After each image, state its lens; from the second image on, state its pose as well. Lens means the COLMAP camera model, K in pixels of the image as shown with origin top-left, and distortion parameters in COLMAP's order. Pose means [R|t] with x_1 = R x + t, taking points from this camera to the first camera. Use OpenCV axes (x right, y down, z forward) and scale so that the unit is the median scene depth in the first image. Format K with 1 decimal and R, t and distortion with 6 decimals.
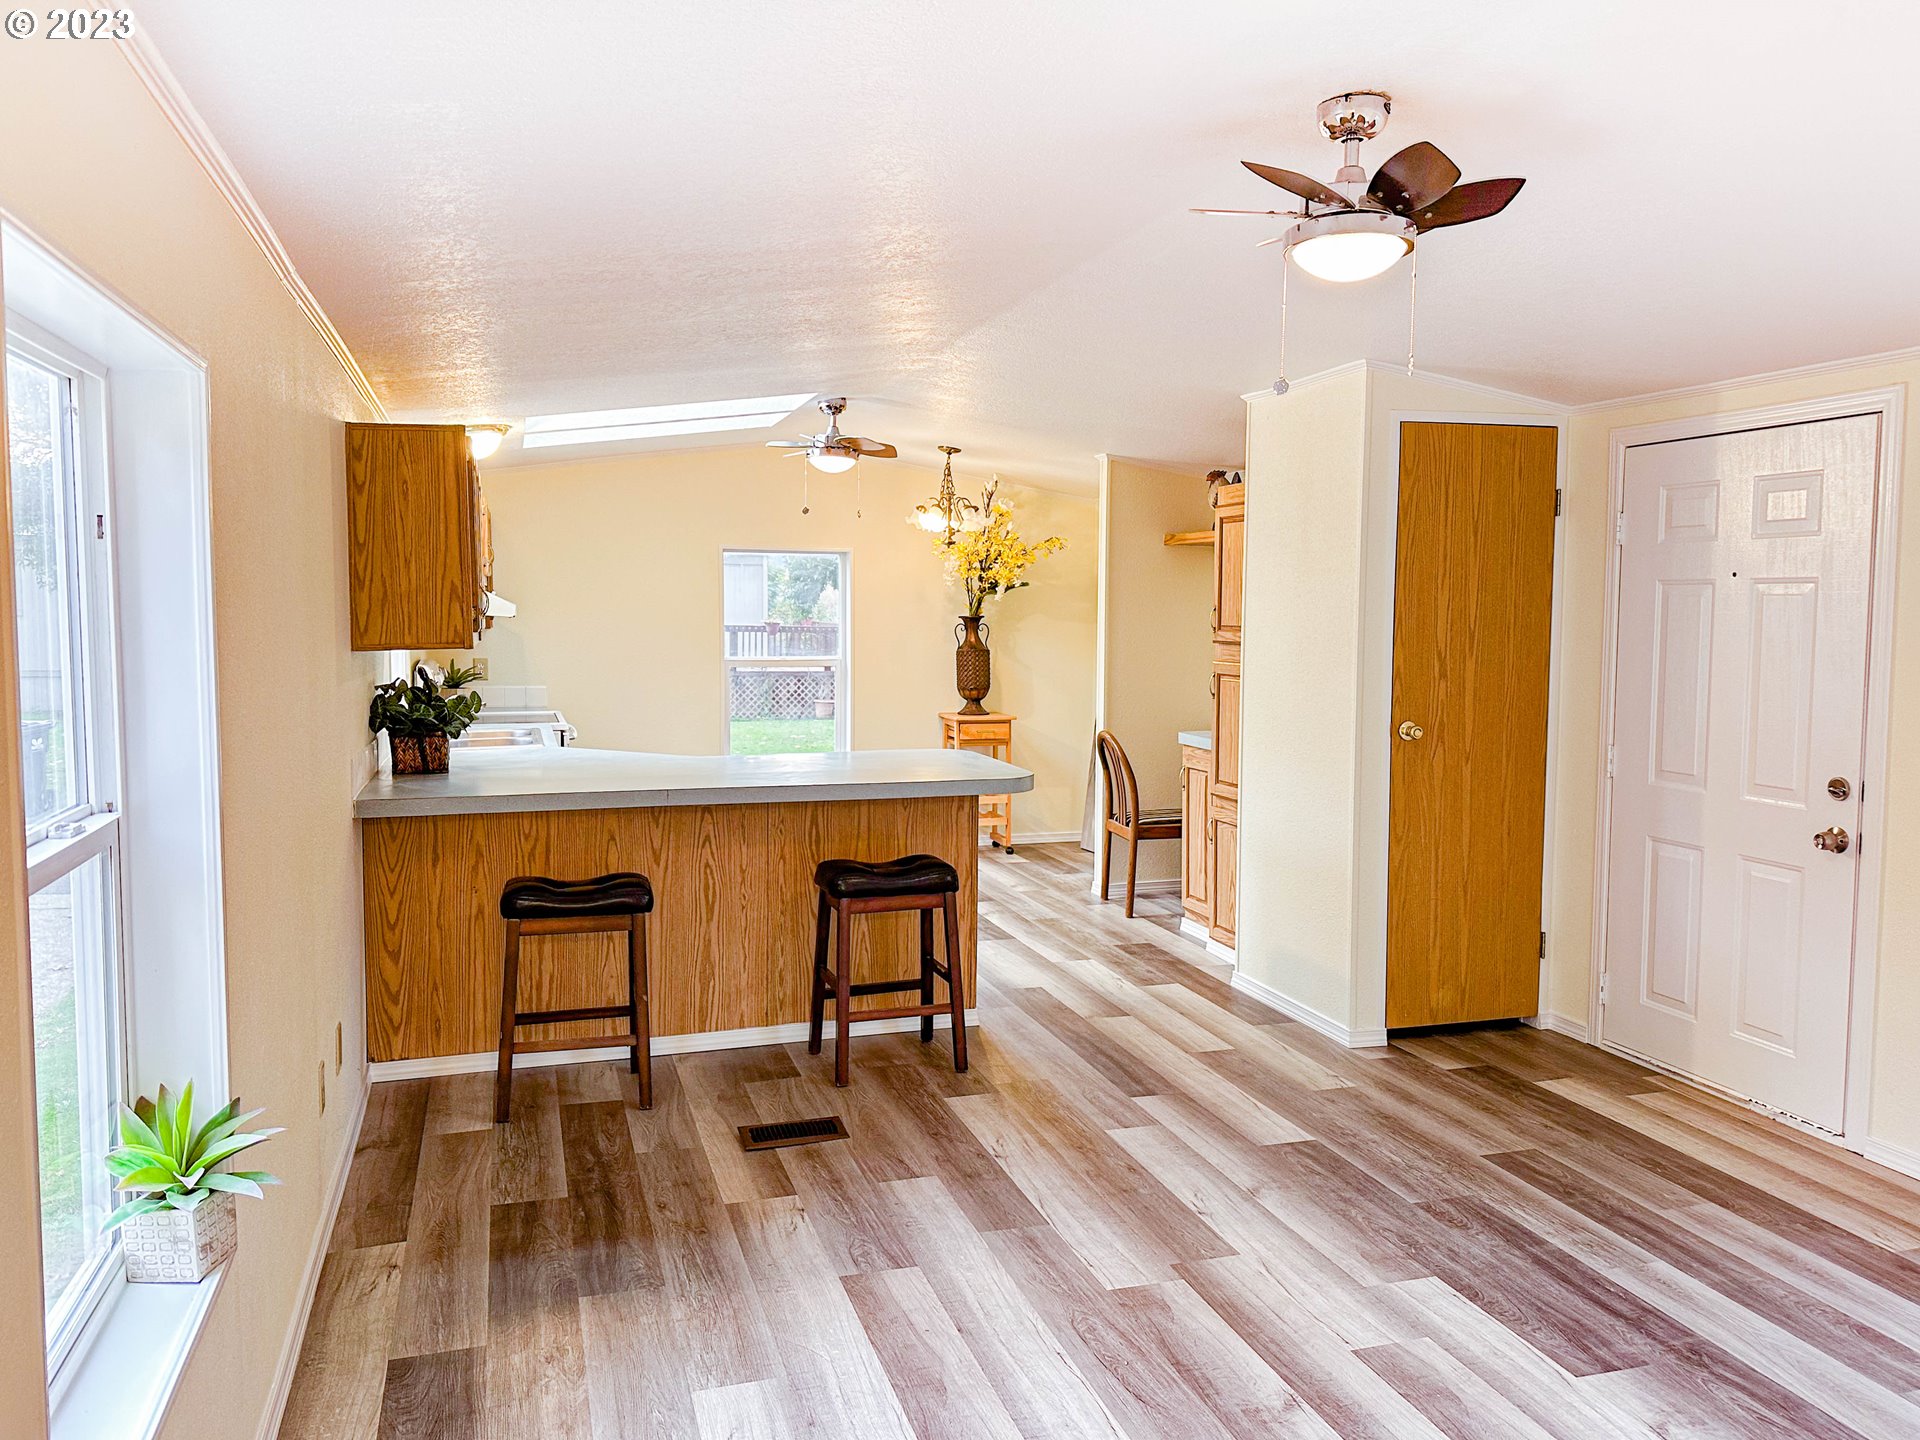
lens RADIAL K [[1425.0, 0, 960.0], [0, 1425.0, 720.0], [0, 0, 1]] dist [0.111459, -0.199759]
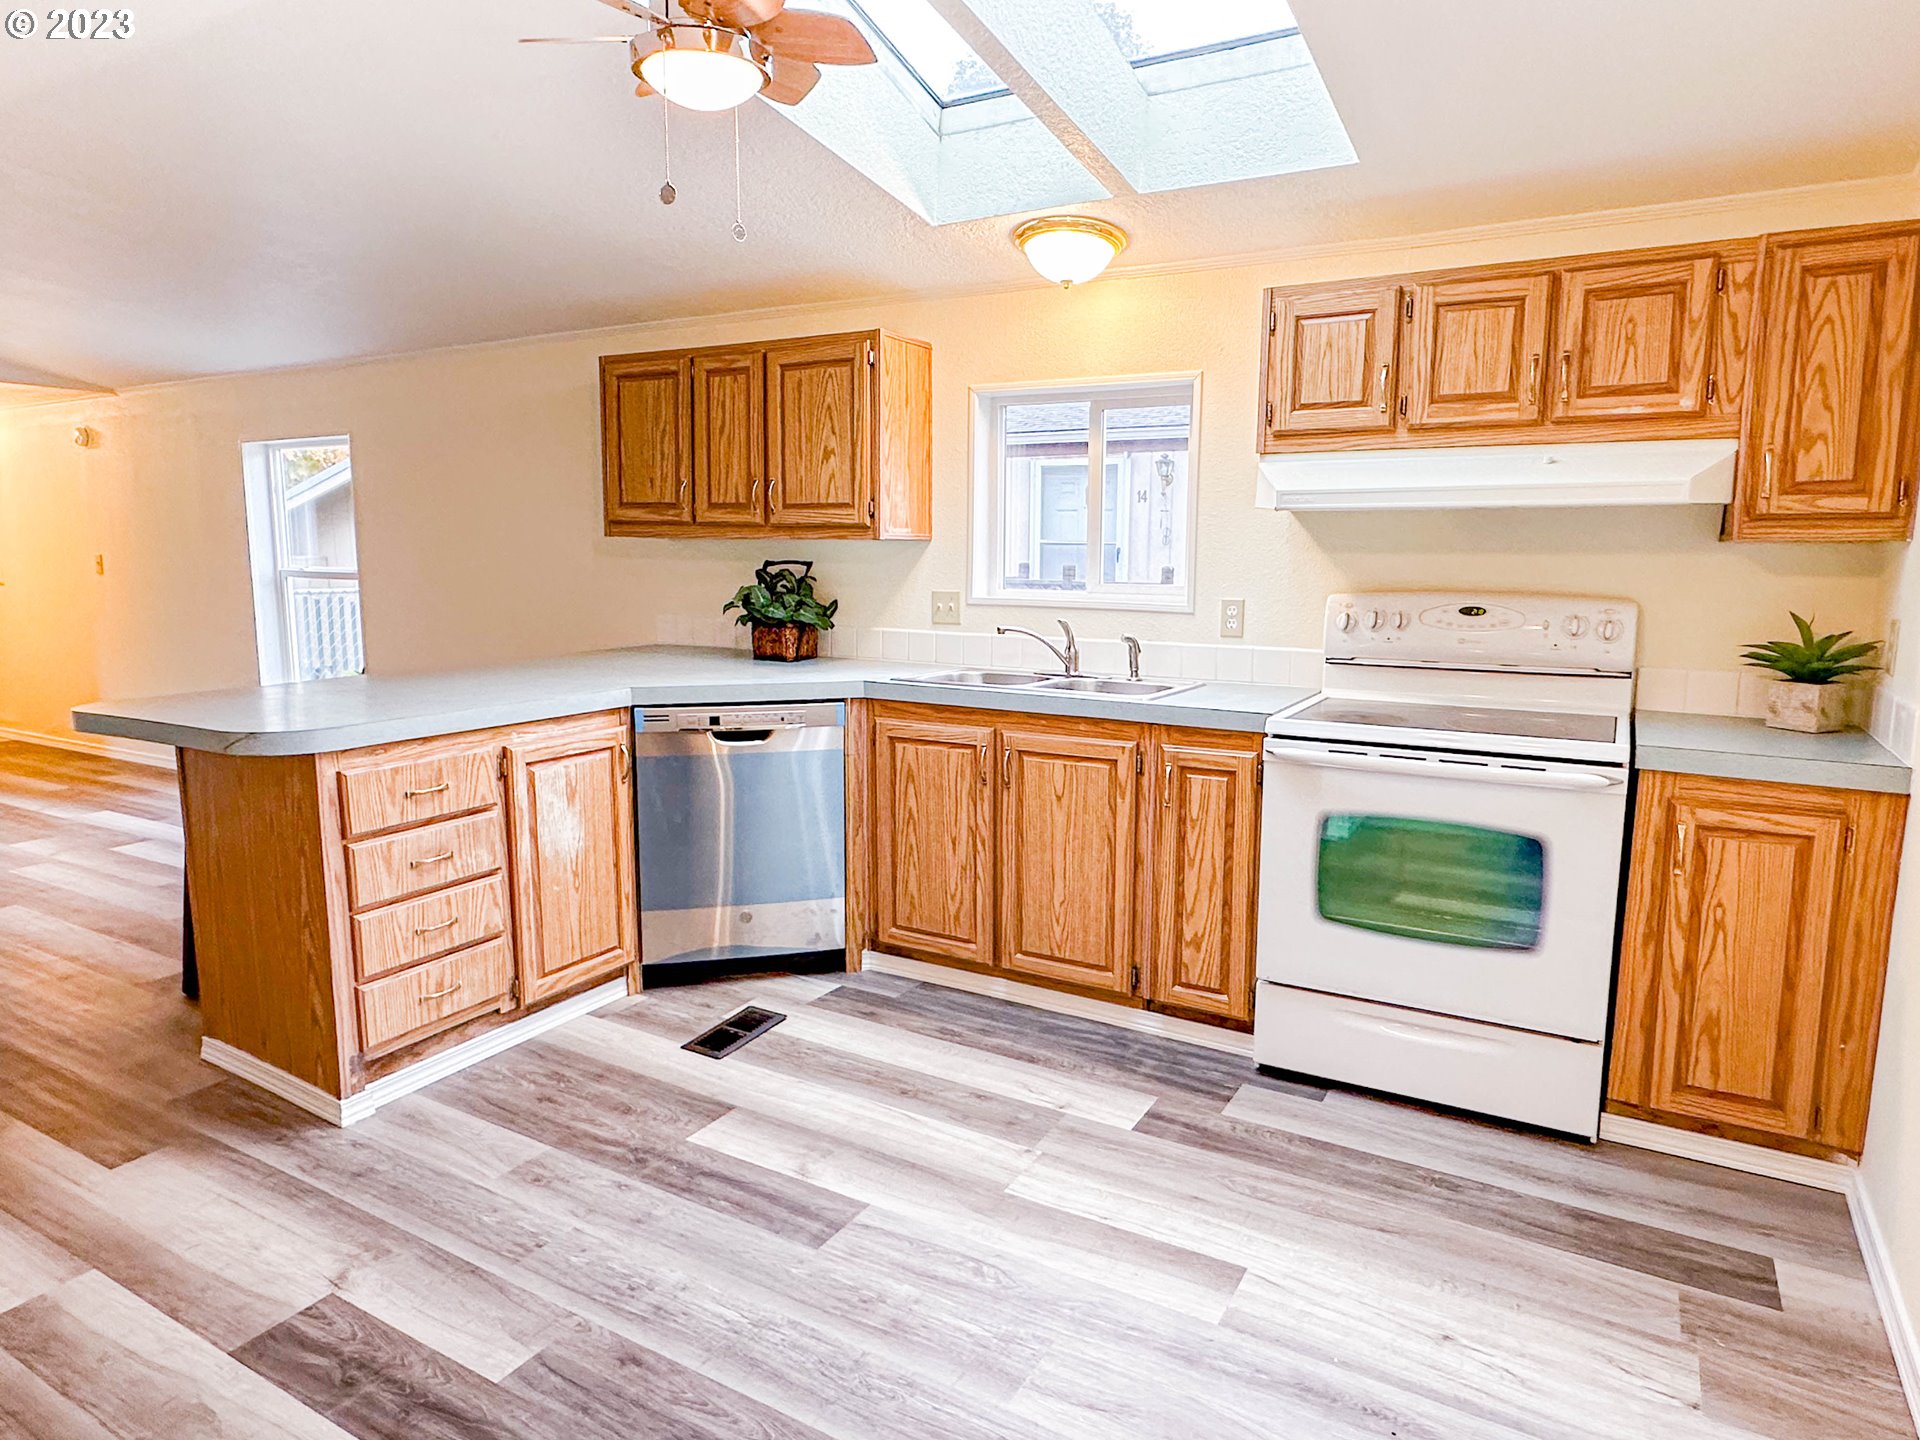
lens RADIAL K [[1157.5, 0, 960.0], [0, 1157.5, 720.0], [0, 0, 1]] dist [0.000388, -0.000420]
pose [[-0.736425, 0.096294, -0.669631, 0.081852], [-0.061572, 0.976170, 0.208088, -0.078719], [0.673711, 0.194472, -0.712947, 1.262088]]
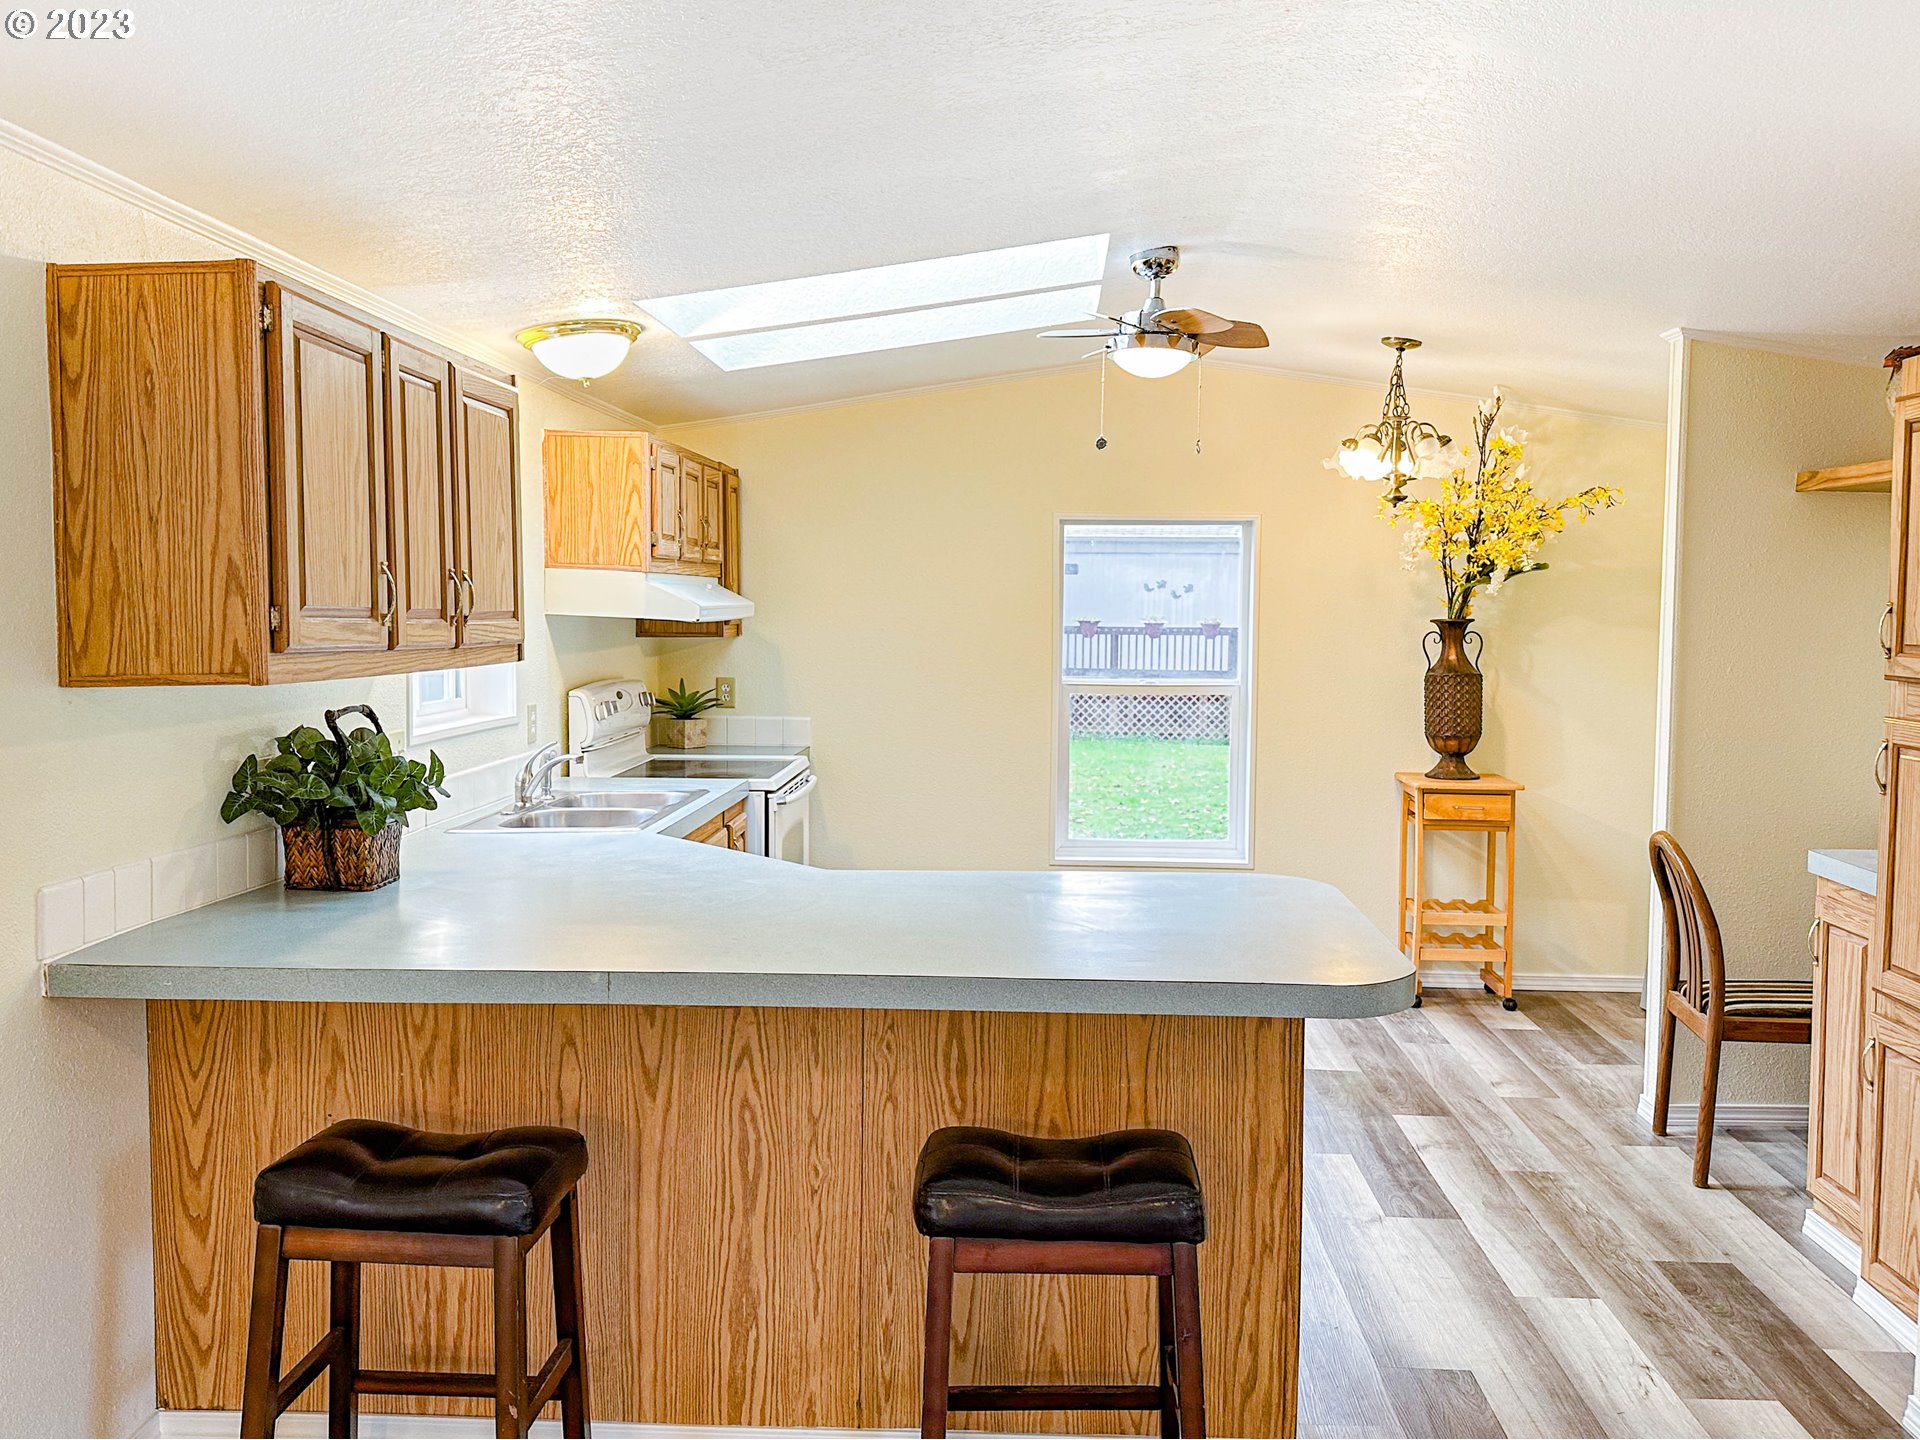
lens RADIAL K [[1603.4, 0, 960.0], [0, 1603.4, 720.0], [0, 0, 1]] dist [0.159348, -0.309338]
pose [[0.937531, 0.025352, -0.346977, 0.068717], [-0.028138, 0.999600, -0.002991, -0.027149], [0.346762, 0.012567, 0.937869, 0.340752]]
